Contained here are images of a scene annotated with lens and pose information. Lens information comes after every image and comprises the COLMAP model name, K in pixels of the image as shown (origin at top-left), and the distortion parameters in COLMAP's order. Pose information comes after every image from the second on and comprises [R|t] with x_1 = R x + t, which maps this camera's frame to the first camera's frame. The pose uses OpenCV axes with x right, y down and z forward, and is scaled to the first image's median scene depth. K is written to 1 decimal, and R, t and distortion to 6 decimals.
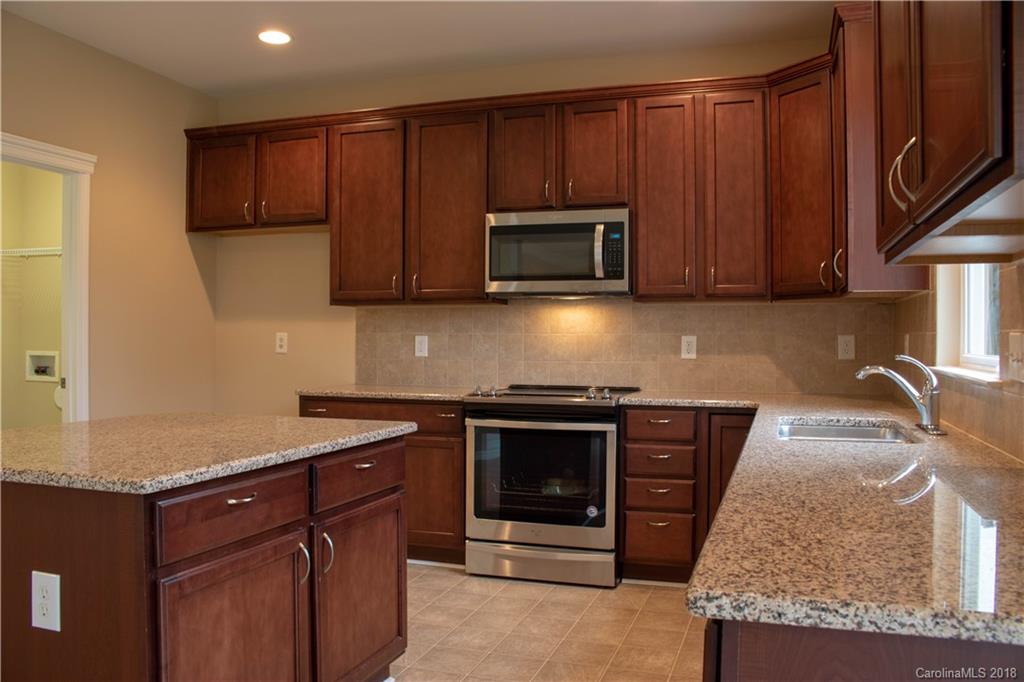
lens RADIAL K [[848.1, 0, 509.5], [0, 848.1, 342.8], [0, 0, 1]] dist [-0.163955, 0.136591]
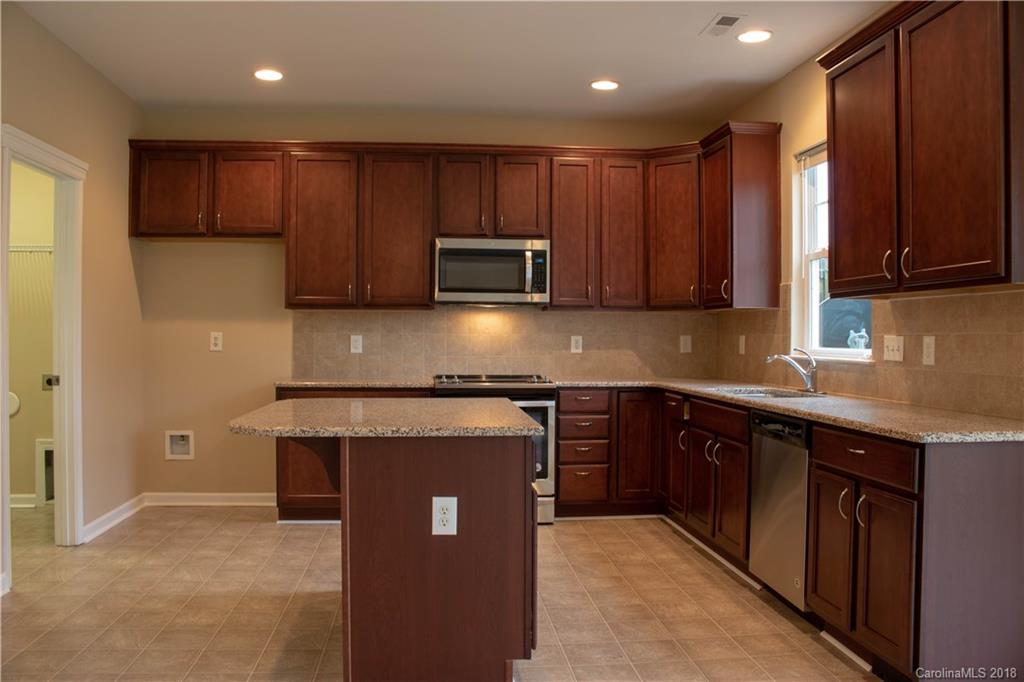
lens RADIAL K [[848.1, 0, 509.5], [0, 848.1, 342.8], [0, 0, 1]] dist [-0.163955, 0.136591]
pose [[0.910518, -0.001971, 0.413464, -0.446088], [0.000922, 0.999996, 0.002738, -0.000983], [-0.413468, -0.002112, 0.910516, -0.182749]]
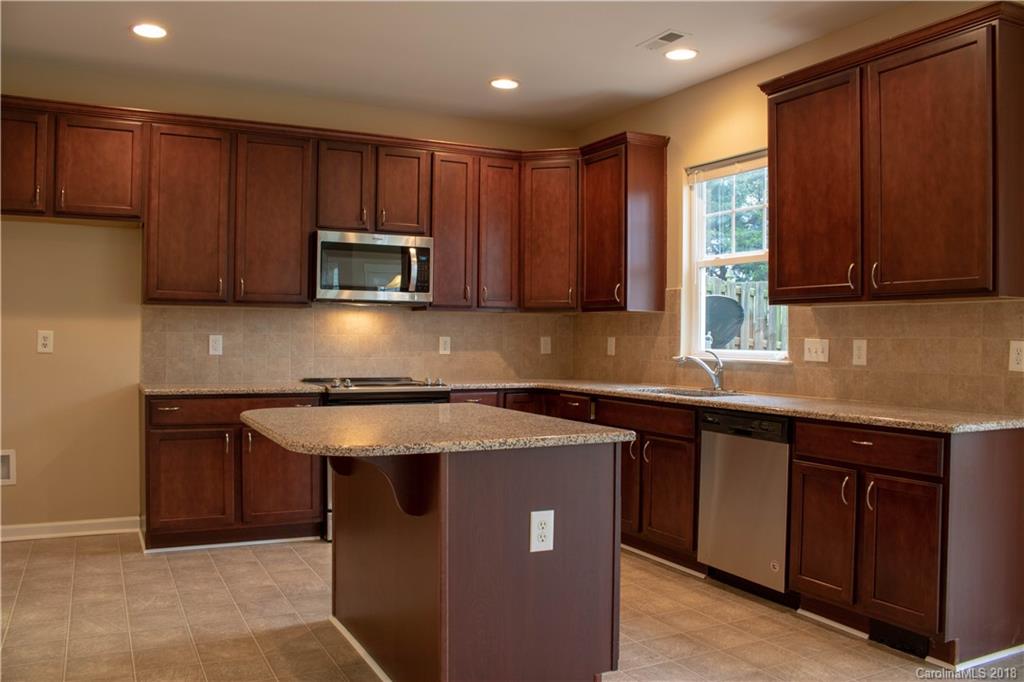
lens RADIAL K [[848.1, 0, 509.5], [0, 848.1, 342.8], [0, 0, 1]] dist [-0.163955, 0.136591]
pose [[0.697051, -0.001087, 0.717021, -0.667589], [-0.002354, 0.999990, 0.003805, -0.004031], [-0.717018, -0.004340, 0.697041, 0.014056]]
